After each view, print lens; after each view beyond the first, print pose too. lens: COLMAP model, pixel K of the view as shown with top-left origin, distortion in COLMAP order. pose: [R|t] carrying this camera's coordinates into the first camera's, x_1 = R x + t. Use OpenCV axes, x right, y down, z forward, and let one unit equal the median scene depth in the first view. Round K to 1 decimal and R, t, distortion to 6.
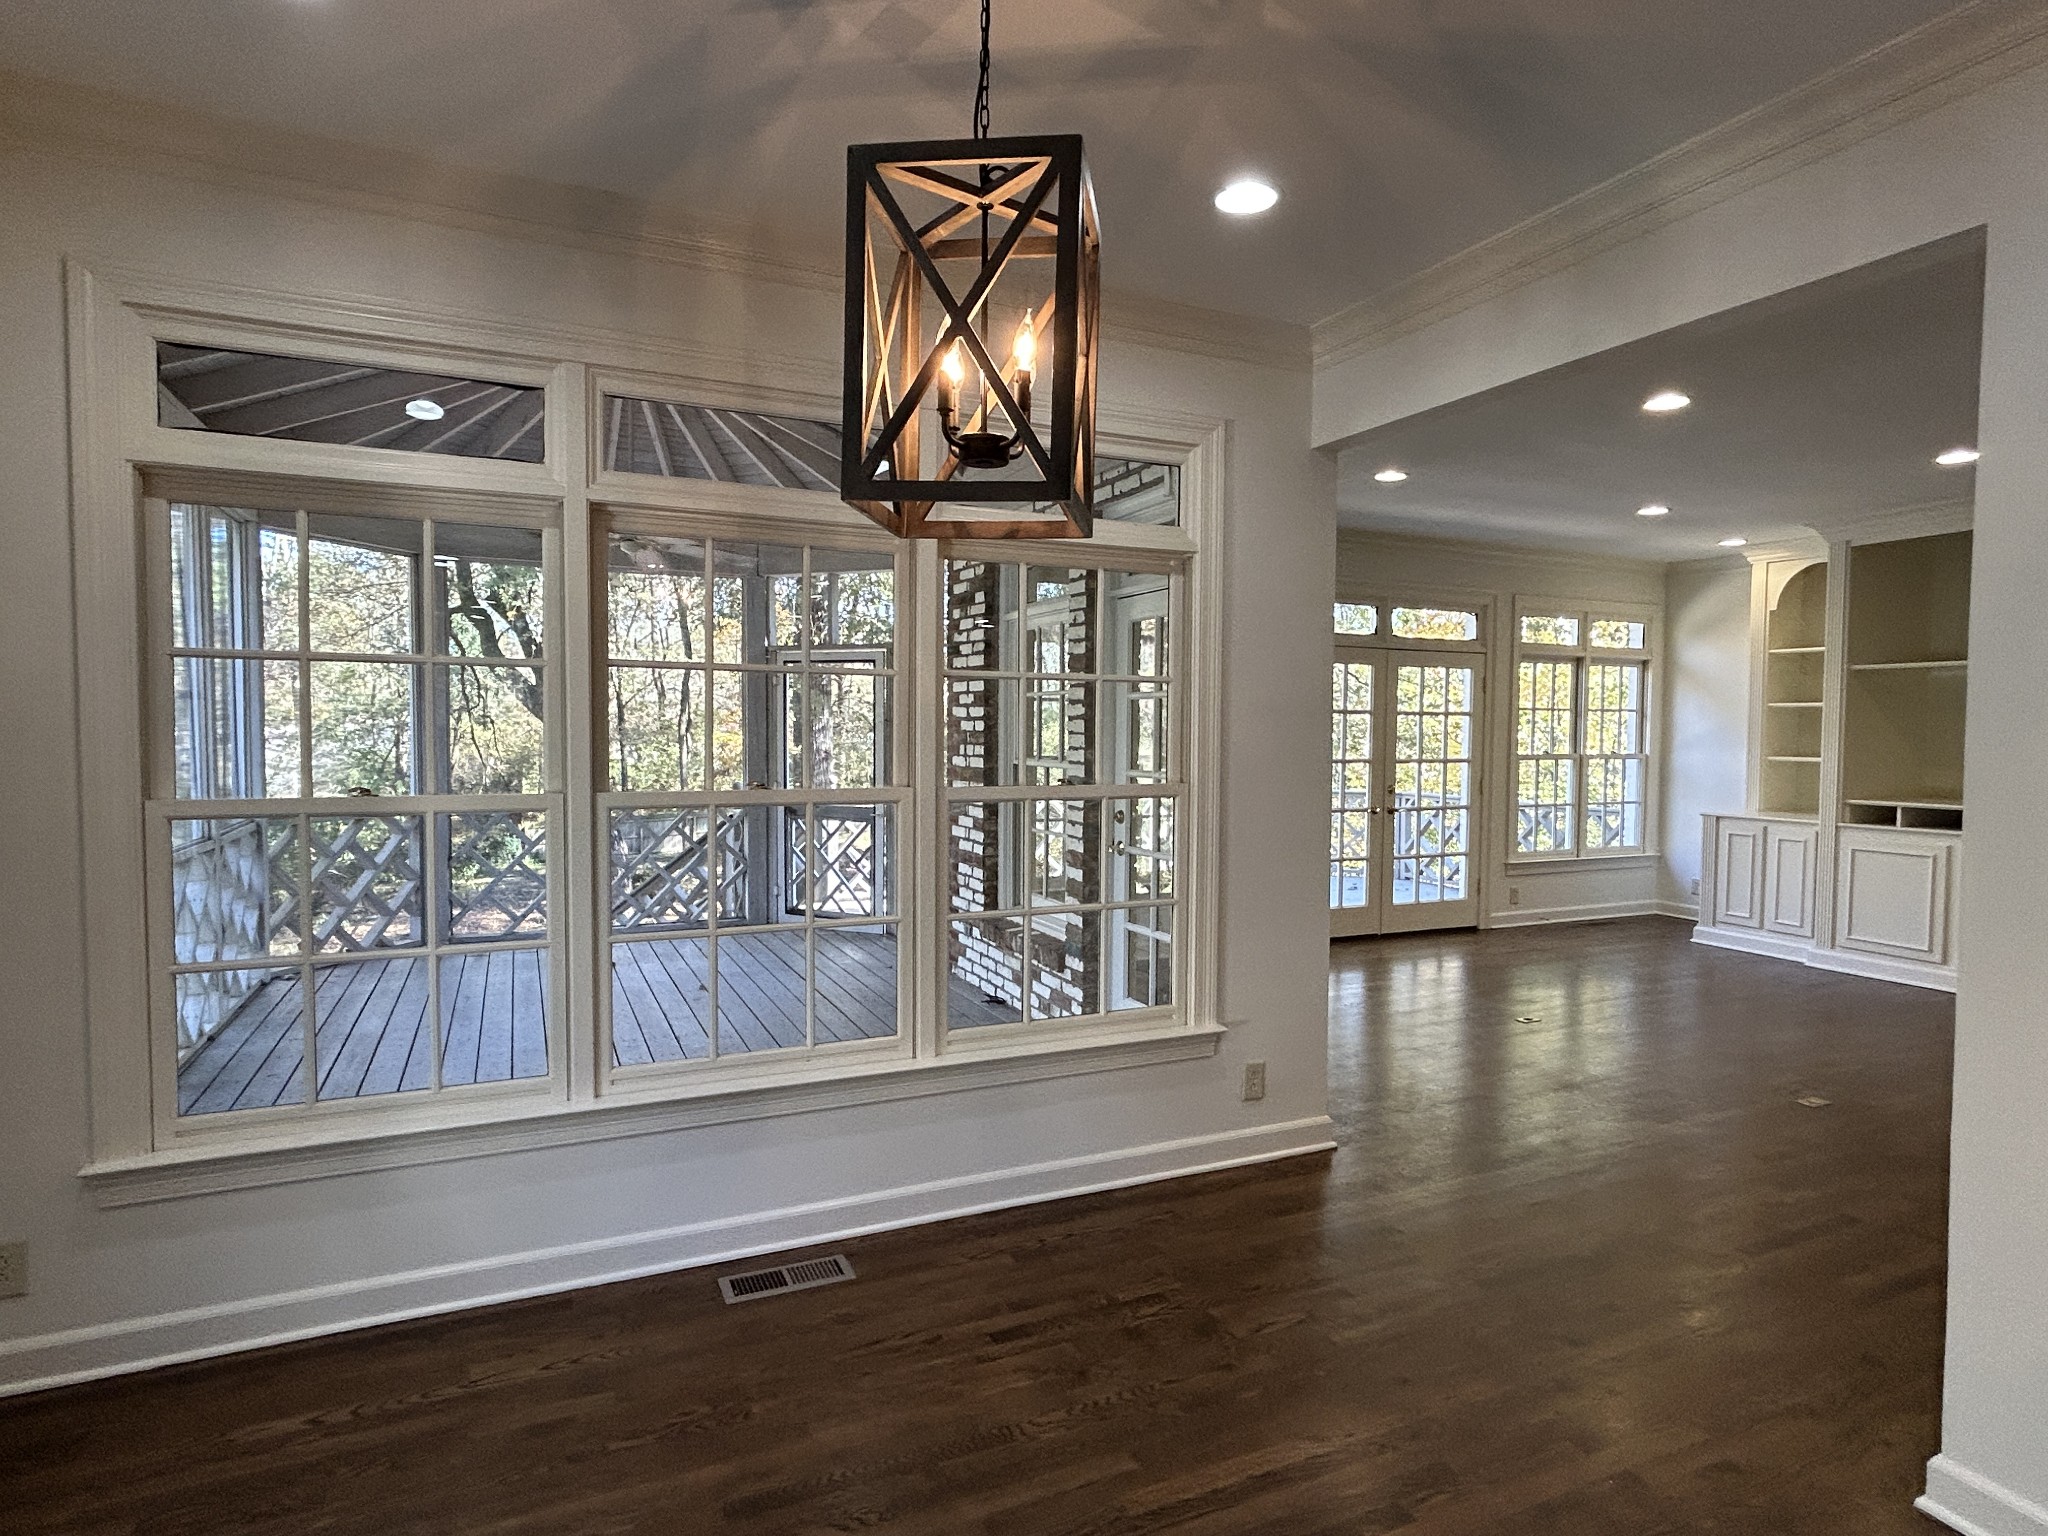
lens RADIAL K [[1092.1, 0, 1024.0], [0, 1092.1, 768.0], [0, 0, 1]] dist [0.000555, 0.000269]
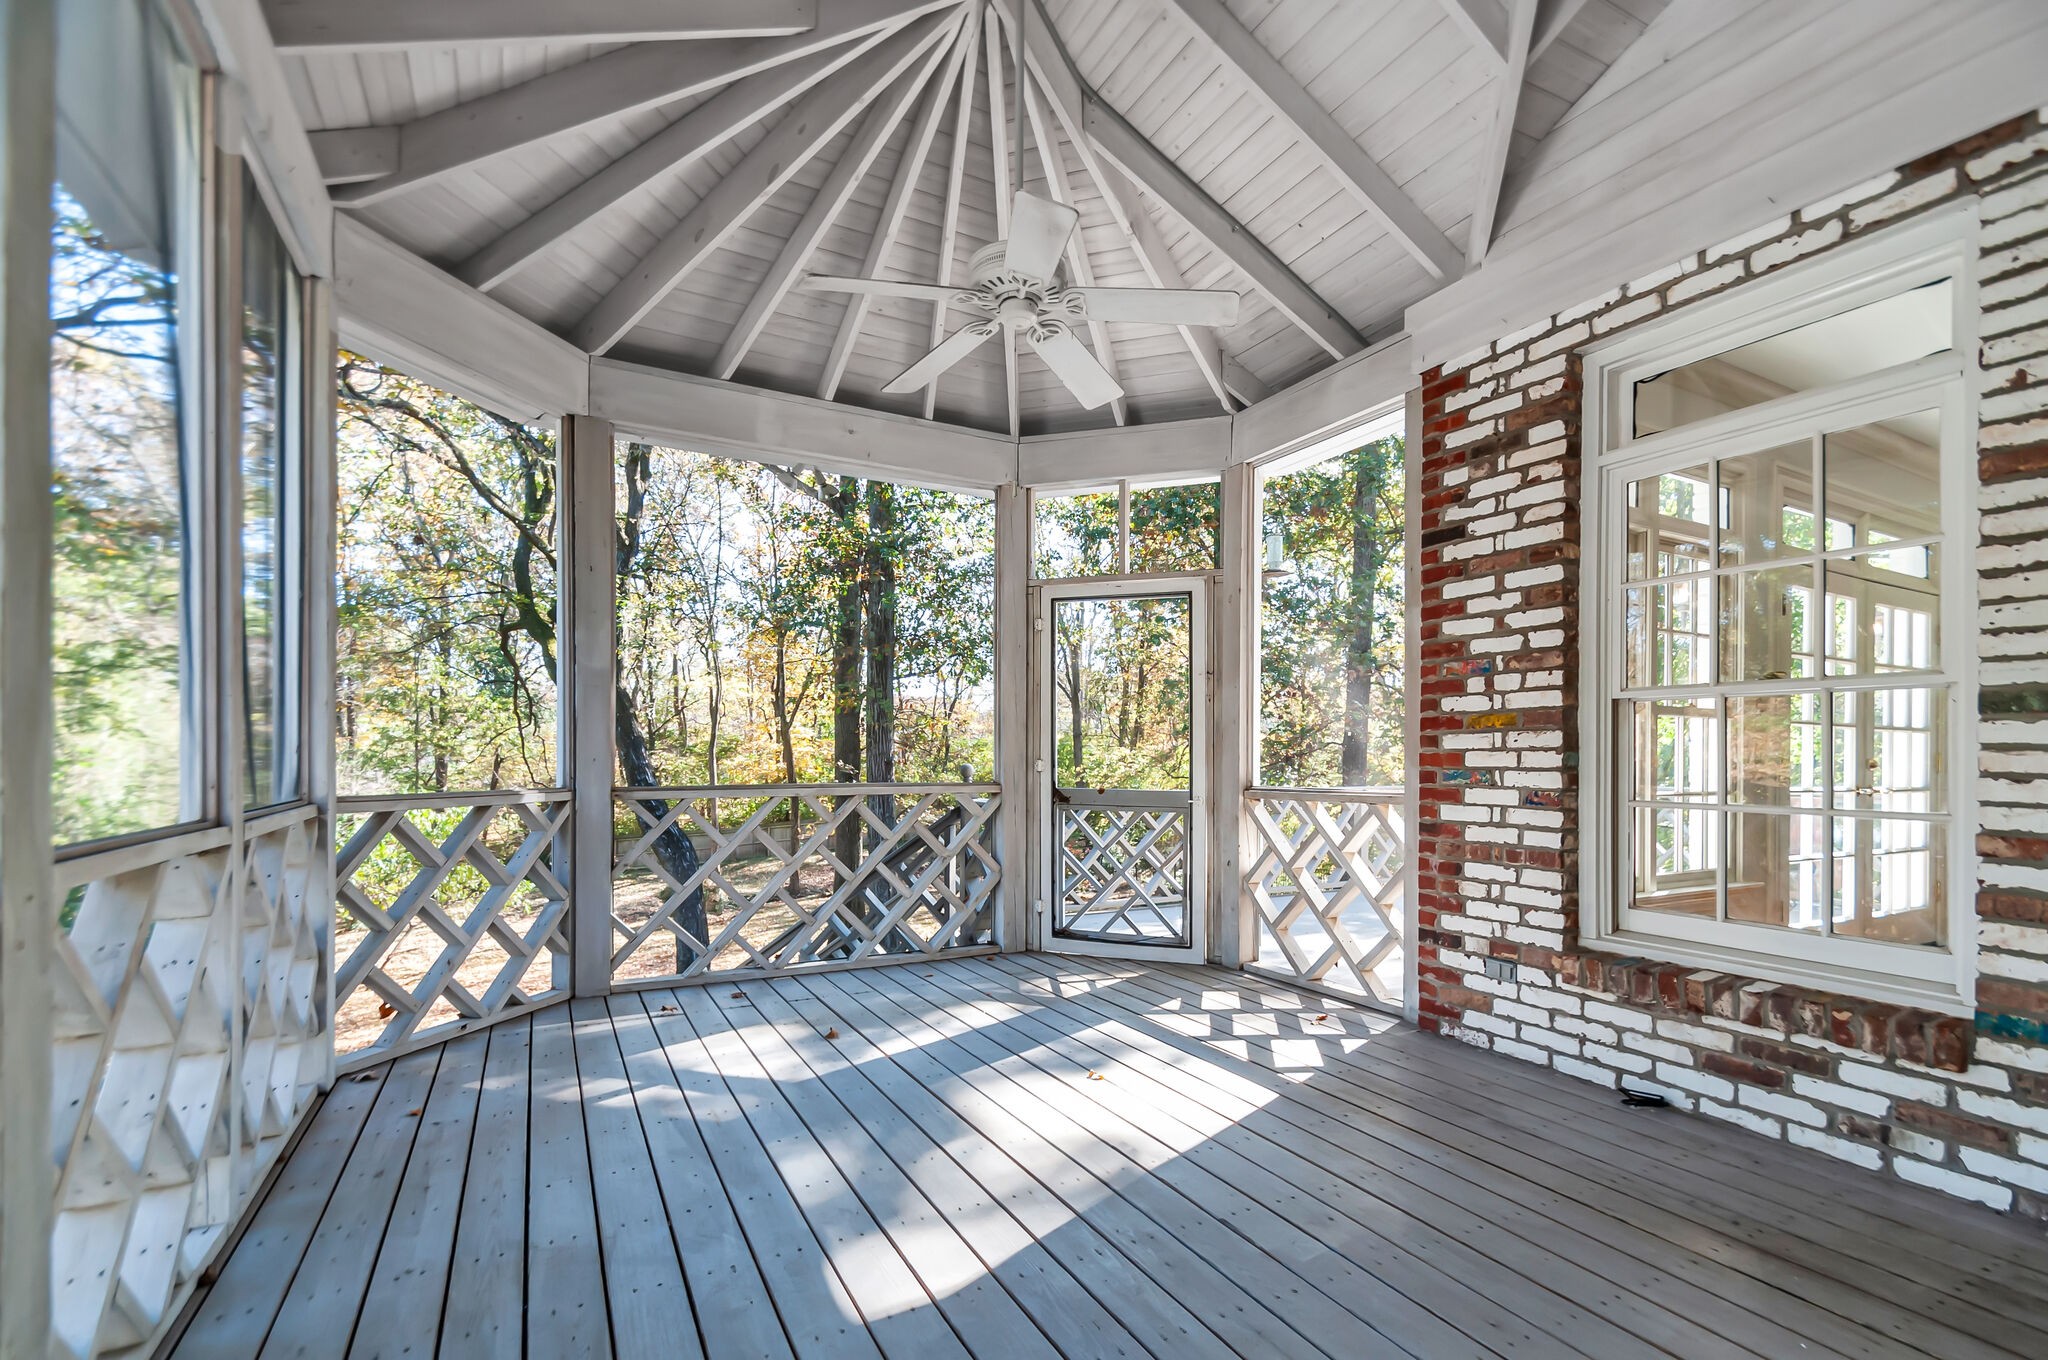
lens RADIAL K [[910.5, 0, 1030.5], [0, 910.5, 768.7], [0, 0, 1]] dist [0.007397, 0.000345]
pose [[0.997794, -0.004080, 0.066264, -0.366354], [0.005748, 0.999671, -0.025002, 0.045541], [-0.066140, 0.025328, 0.997489, 0.506333]]
